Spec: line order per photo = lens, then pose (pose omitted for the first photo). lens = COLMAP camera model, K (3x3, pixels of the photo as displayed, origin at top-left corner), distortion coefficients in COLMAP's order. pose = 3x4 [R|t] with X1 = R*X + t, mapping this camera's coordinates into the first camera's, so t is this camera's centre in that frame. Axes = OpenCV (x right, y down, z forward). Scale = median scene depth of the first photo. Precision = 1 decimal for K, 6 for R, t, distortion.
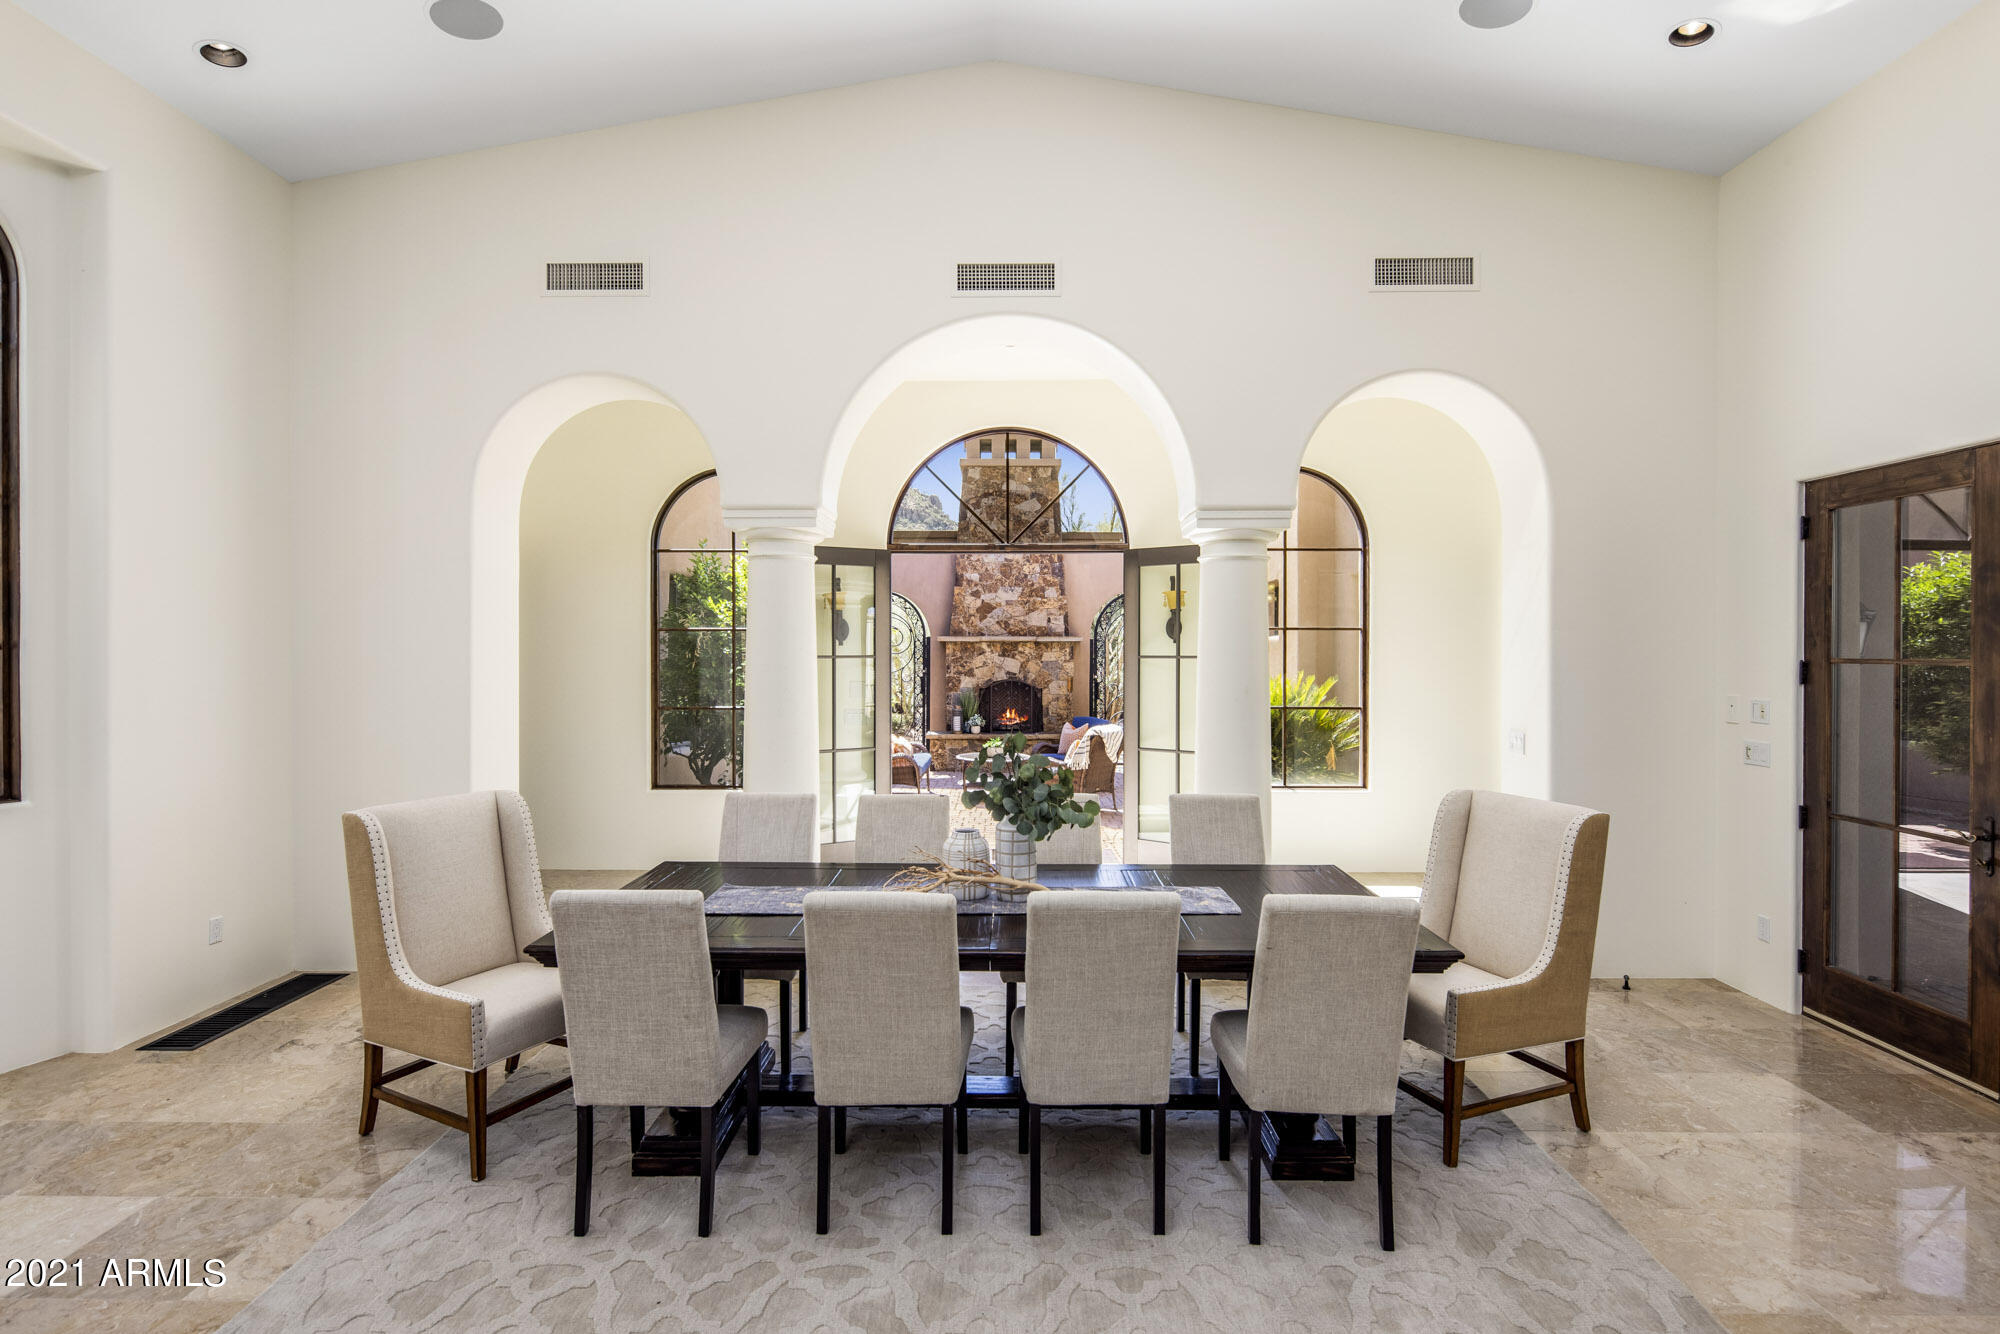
lens RADIAL K [[979.0, 0, 1005.0], [0, 979.0, 648.7], [0, 0, 1]] dist [0.006755, 0.000064]
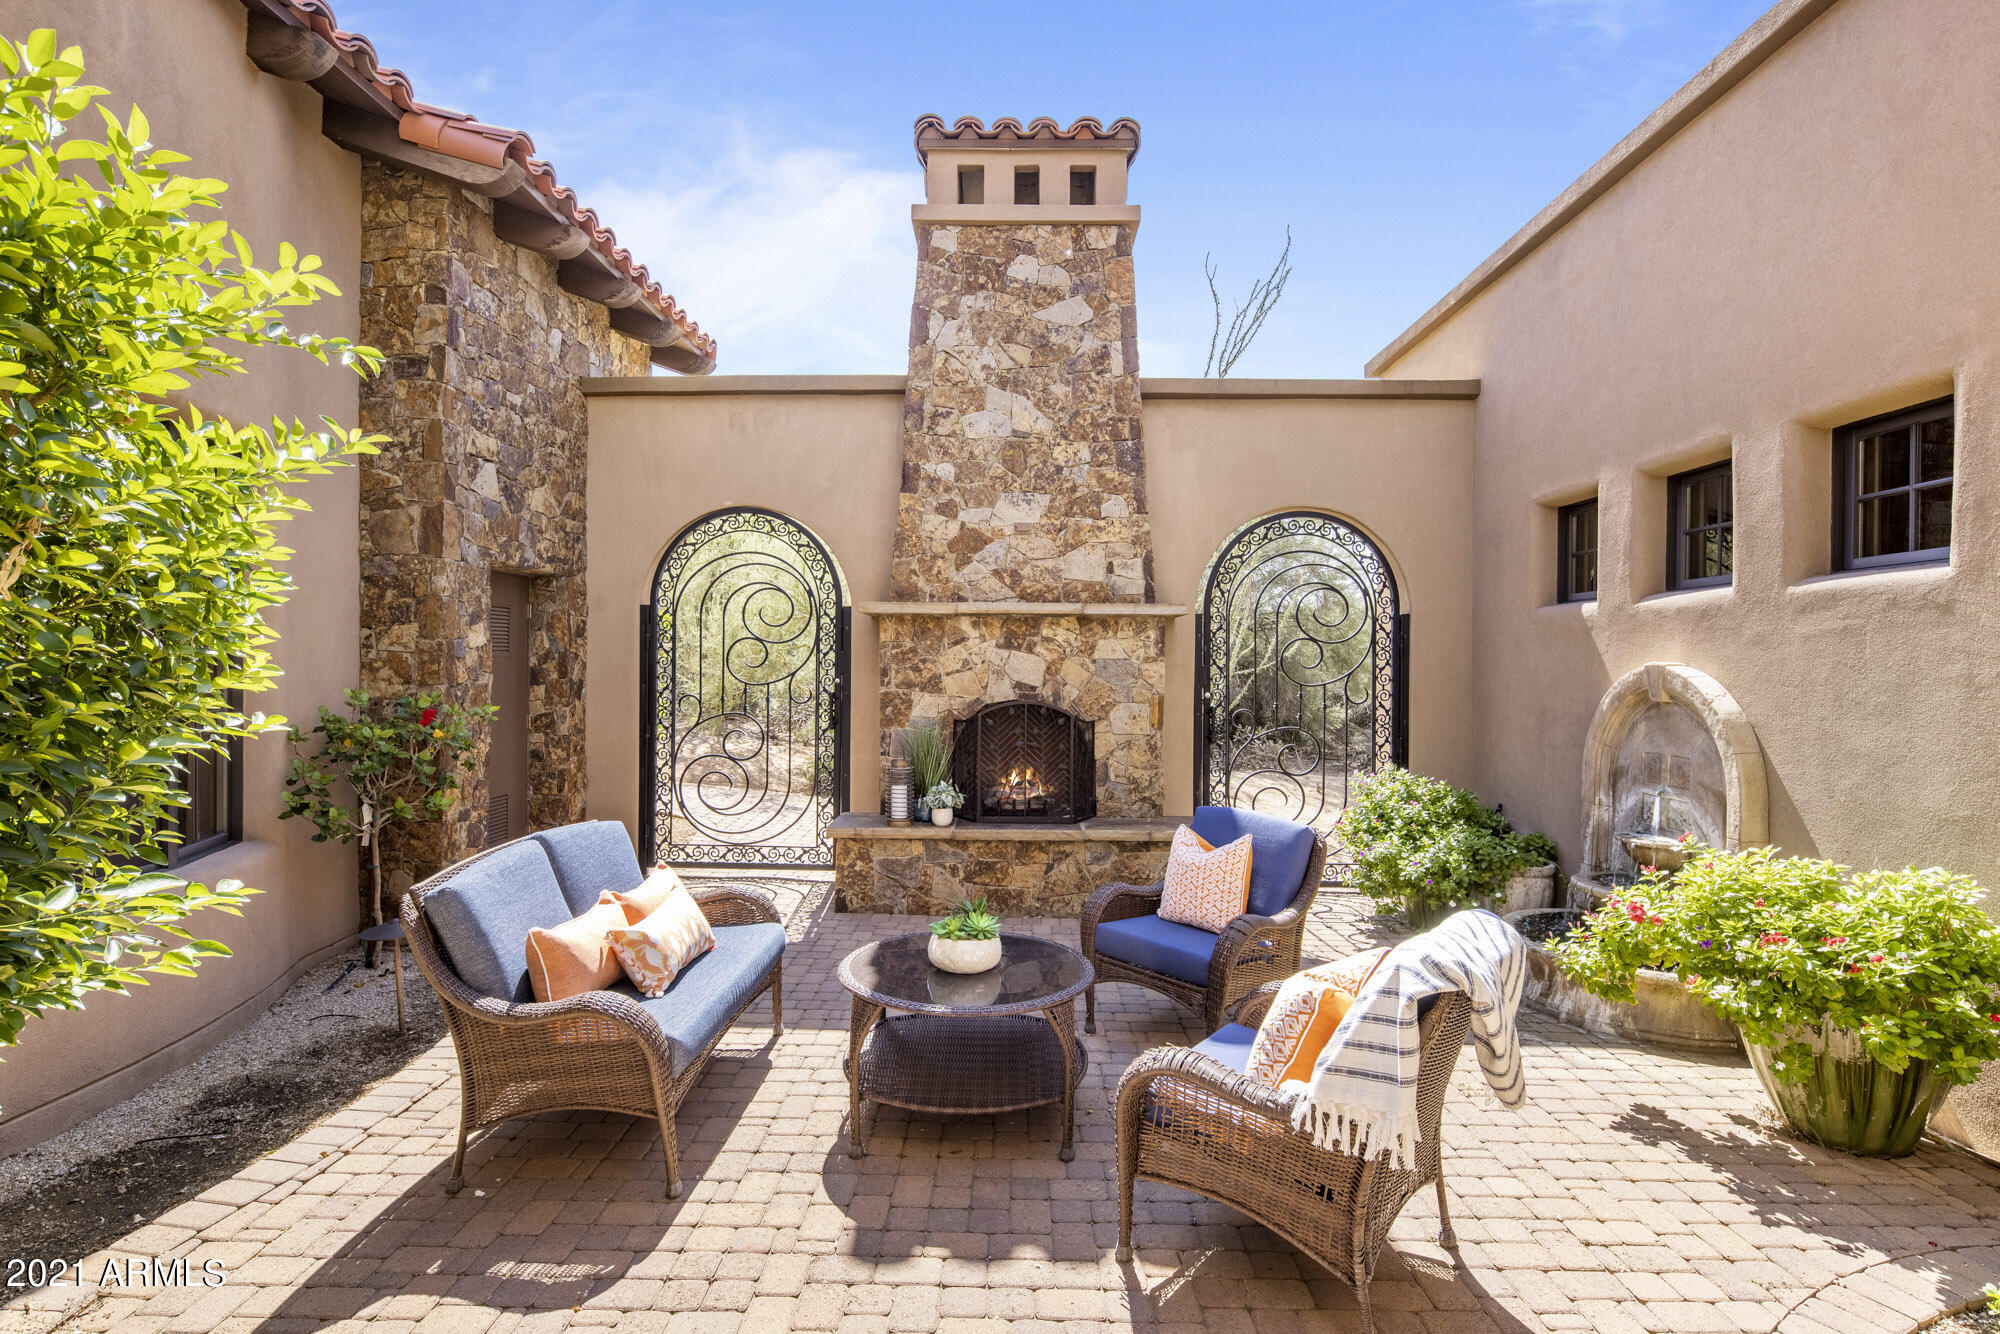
lens RADIAL K [[979.0, 0, 1005.5], [0, 979.0, 666.1], [0, 0, 1]] dist [0.006755, 0.000064]
pose [[0.999931, 0.005854, -0.010170, 0.001954], [-0.005778, 0.999955, 0.007502, 0.012681], [0.010214, -0.007443, 0.999920, 0.553166]]
